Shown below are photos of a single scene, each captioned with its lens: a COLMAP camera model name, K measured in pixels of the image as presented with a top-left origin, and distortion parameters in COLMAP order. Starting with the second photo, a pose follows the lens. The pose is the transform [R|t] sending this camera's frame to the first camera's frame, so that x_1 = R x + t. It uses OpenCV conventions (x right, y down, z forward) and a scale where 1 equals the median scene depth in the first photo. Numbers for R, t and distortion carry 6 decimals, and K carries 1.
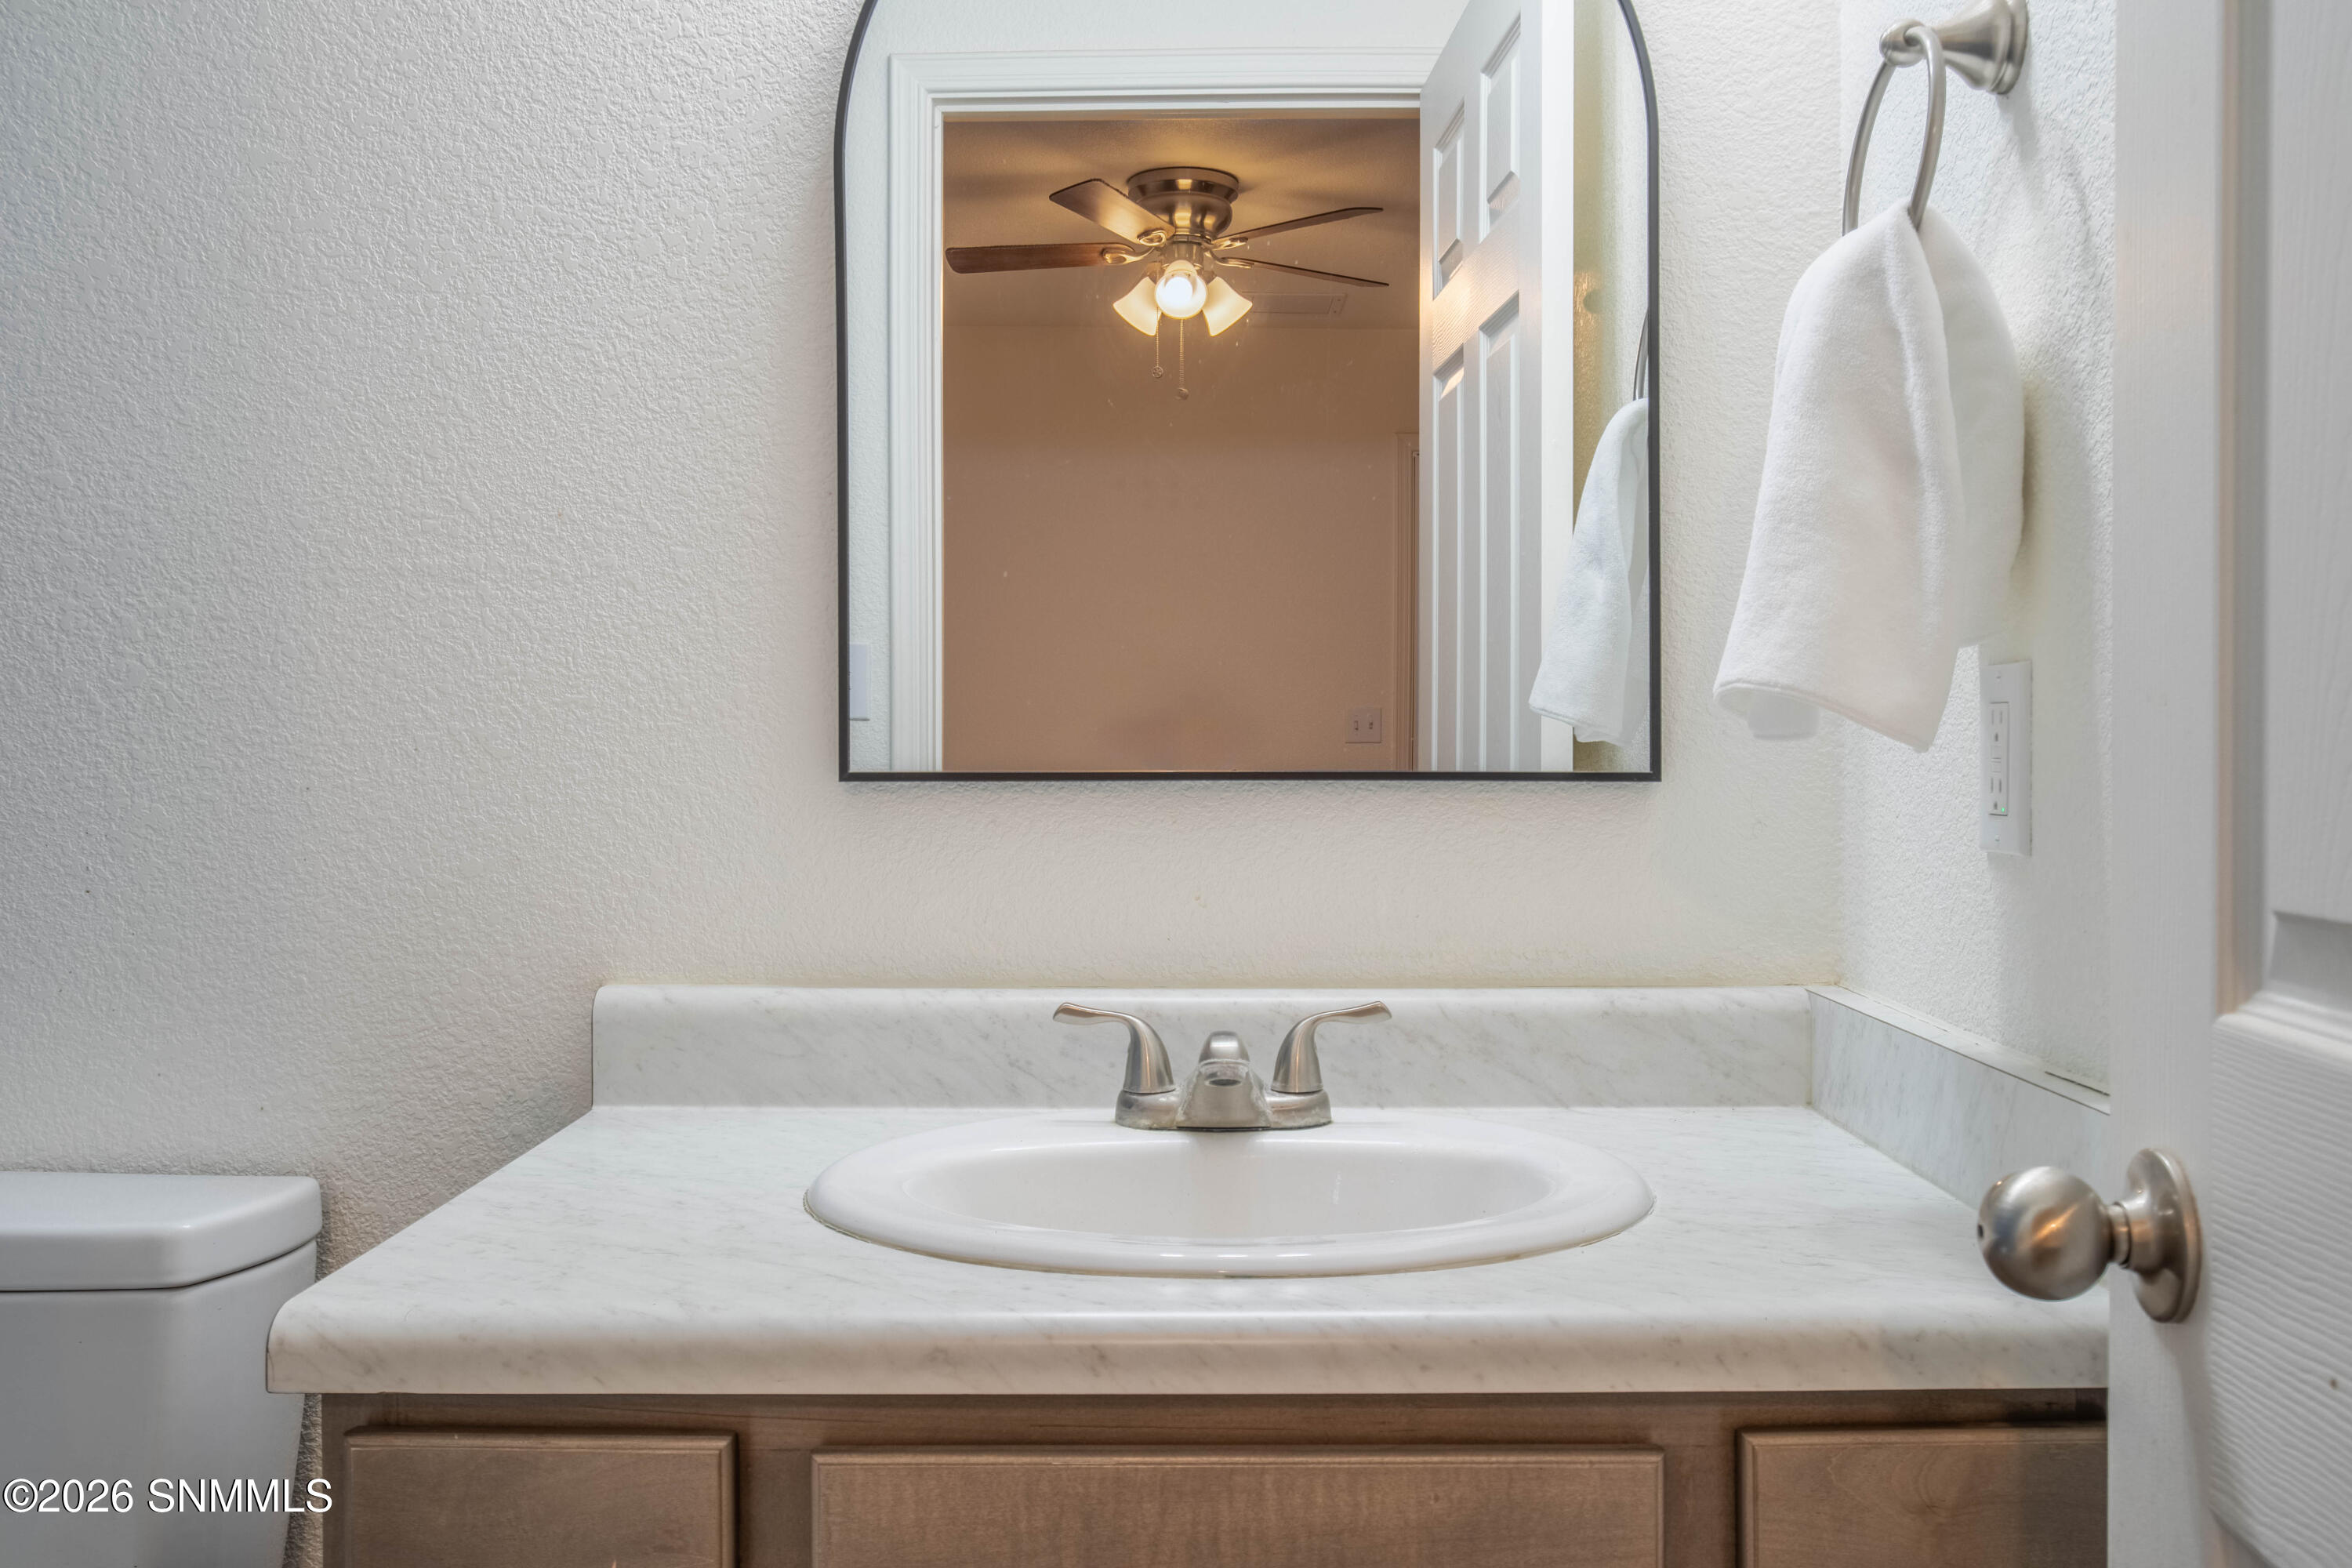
lens RADIAL K [[2040.4, 0, 1182.1], [0, 2040.4, 799.0], [0, 0, 1]] dist [-0.040046, 0.072417]
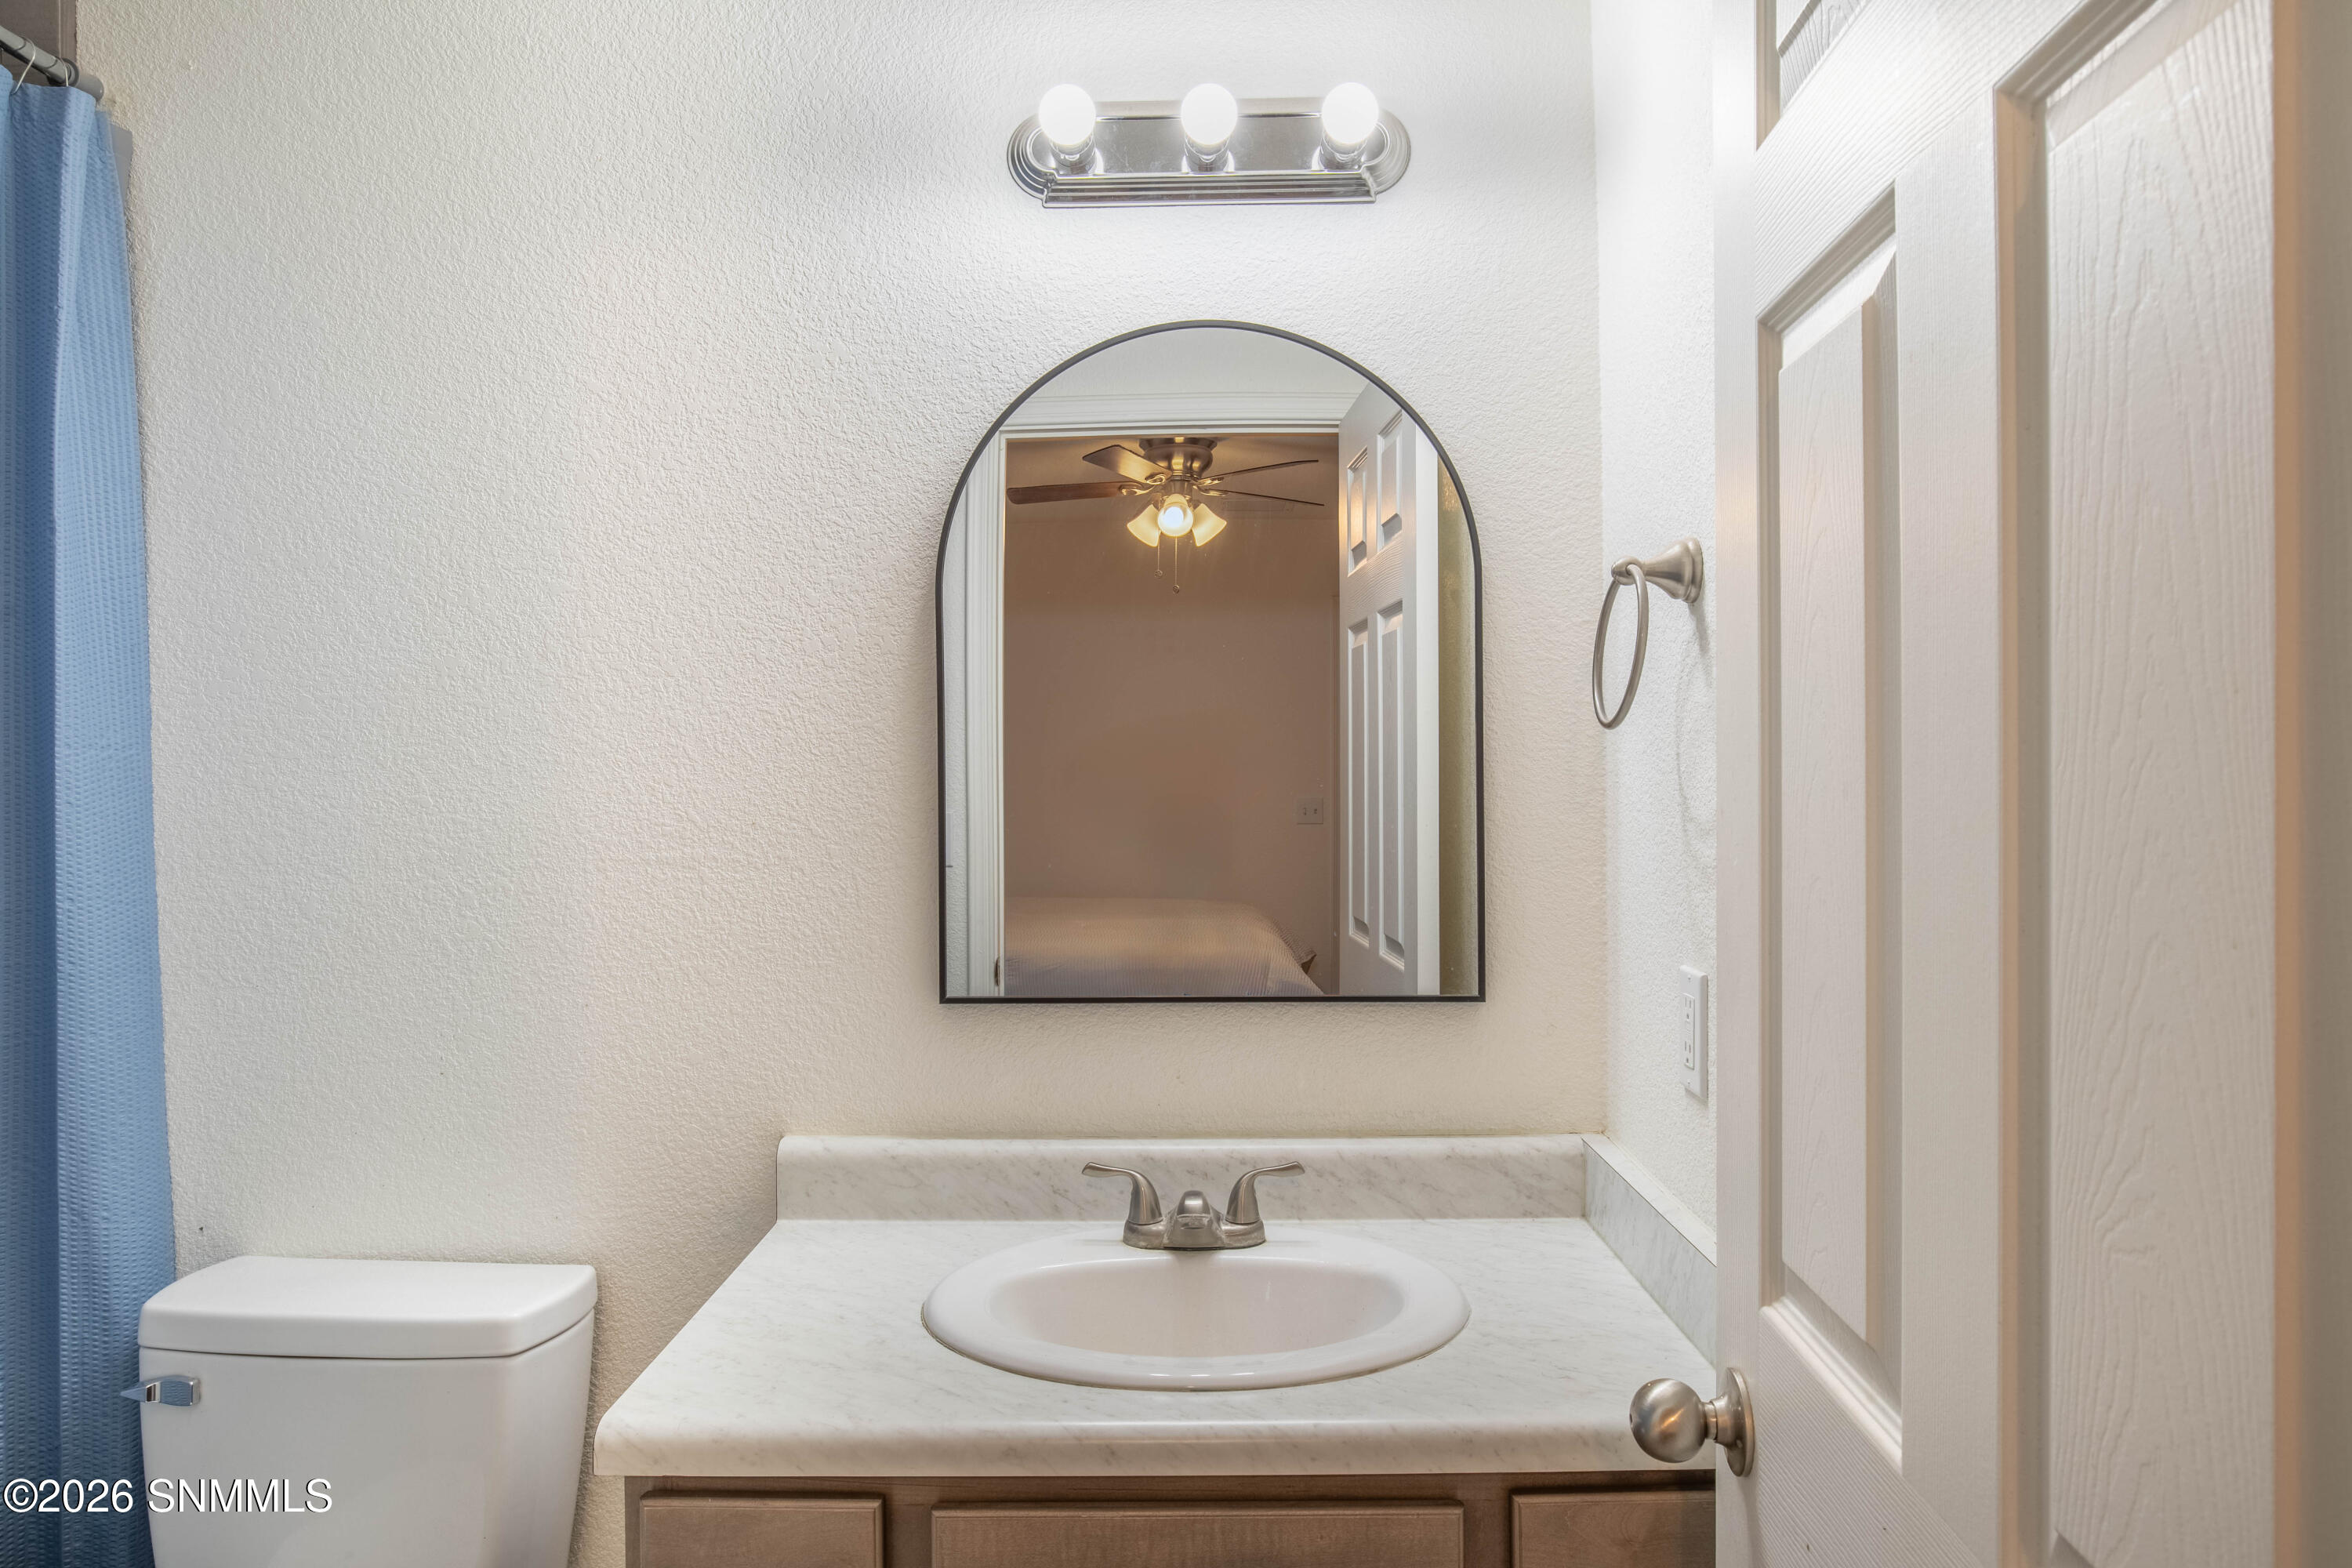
lens RADIAL K [[1556.4, 0, 1185.0], [0, 1556.4, 773.5], [0, 0, 1]] dist [-0.041498, 0.030795]
pose [[0.999994, -0.003303, 0.001248, 0.013217], [0.003322, 0.999869, -0.015850, -0.174668], [-0.001196, 0.015854, 0.999874, -0.165655]]
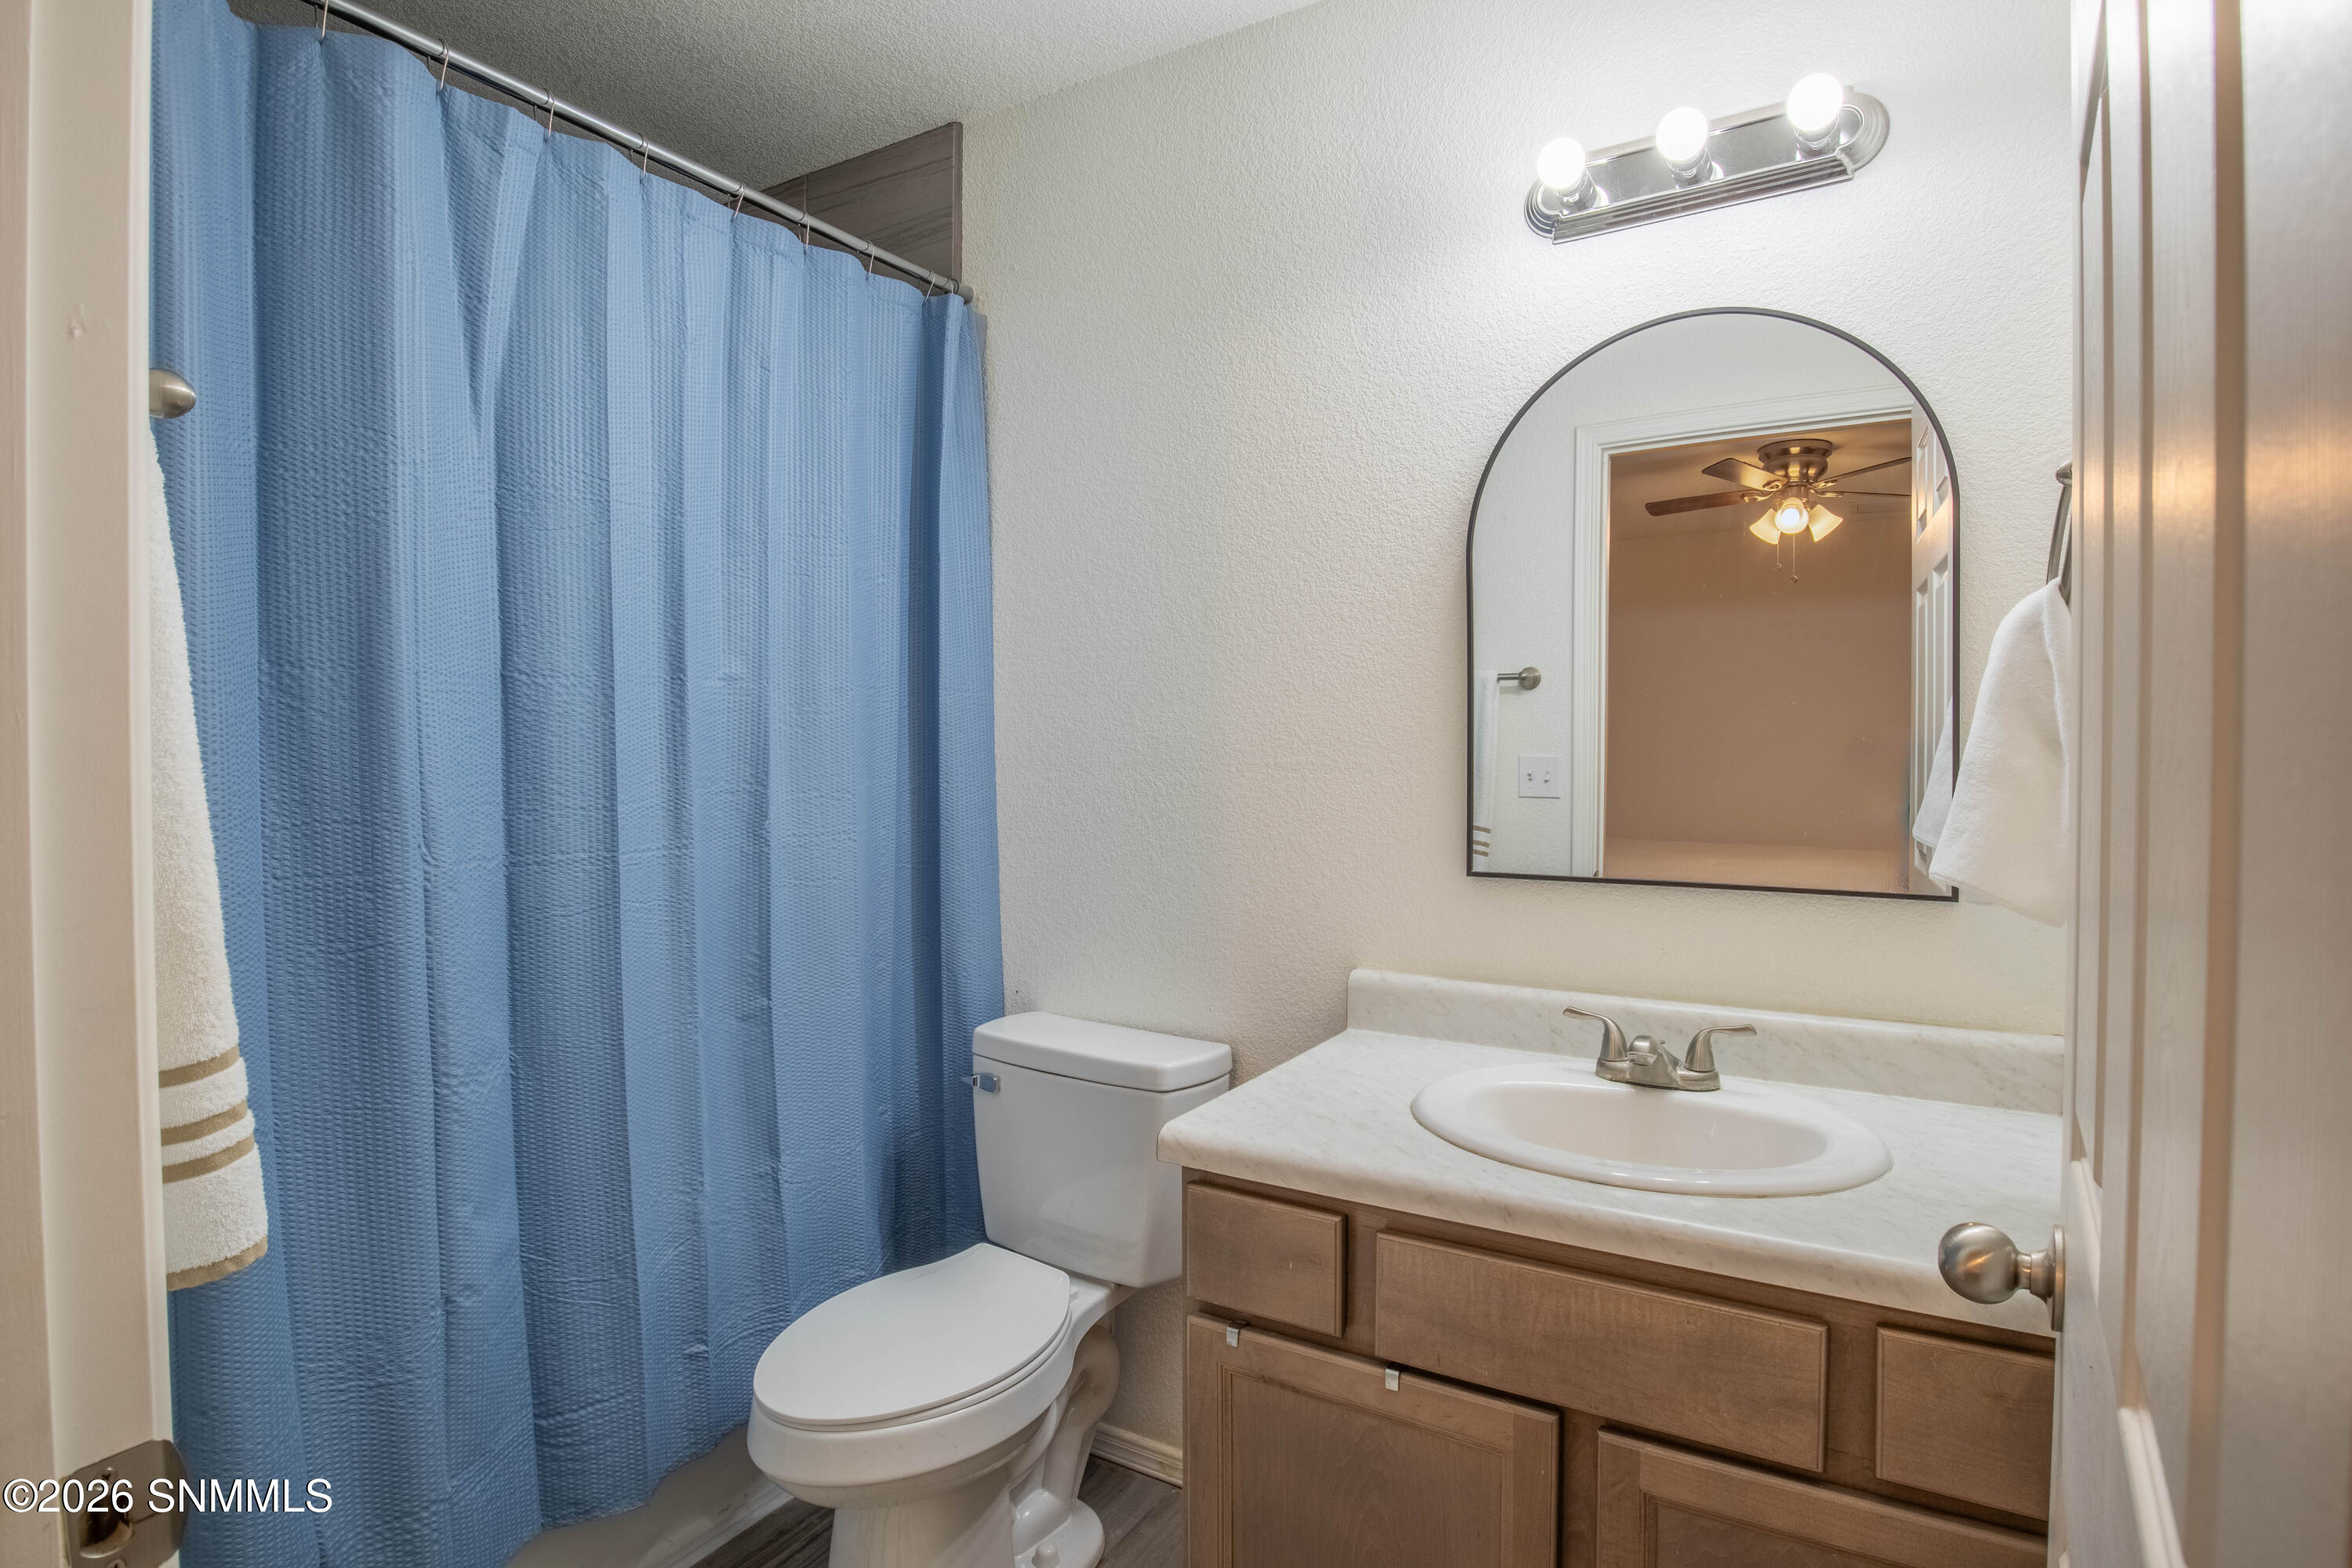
lens RADIAL K [[1173.4, 0, 1198.6], [0, 1173.4, 776.2], [0, 0, 1]] dist [-0.052208, 0.015348]
pose [[0.859528, 0.010656, -0.510978, 0.198777], [-0.012279, 0.999925, 0.000199, -0.110561], [0.510942, 0.006103, 0.859594, -0.102817]]
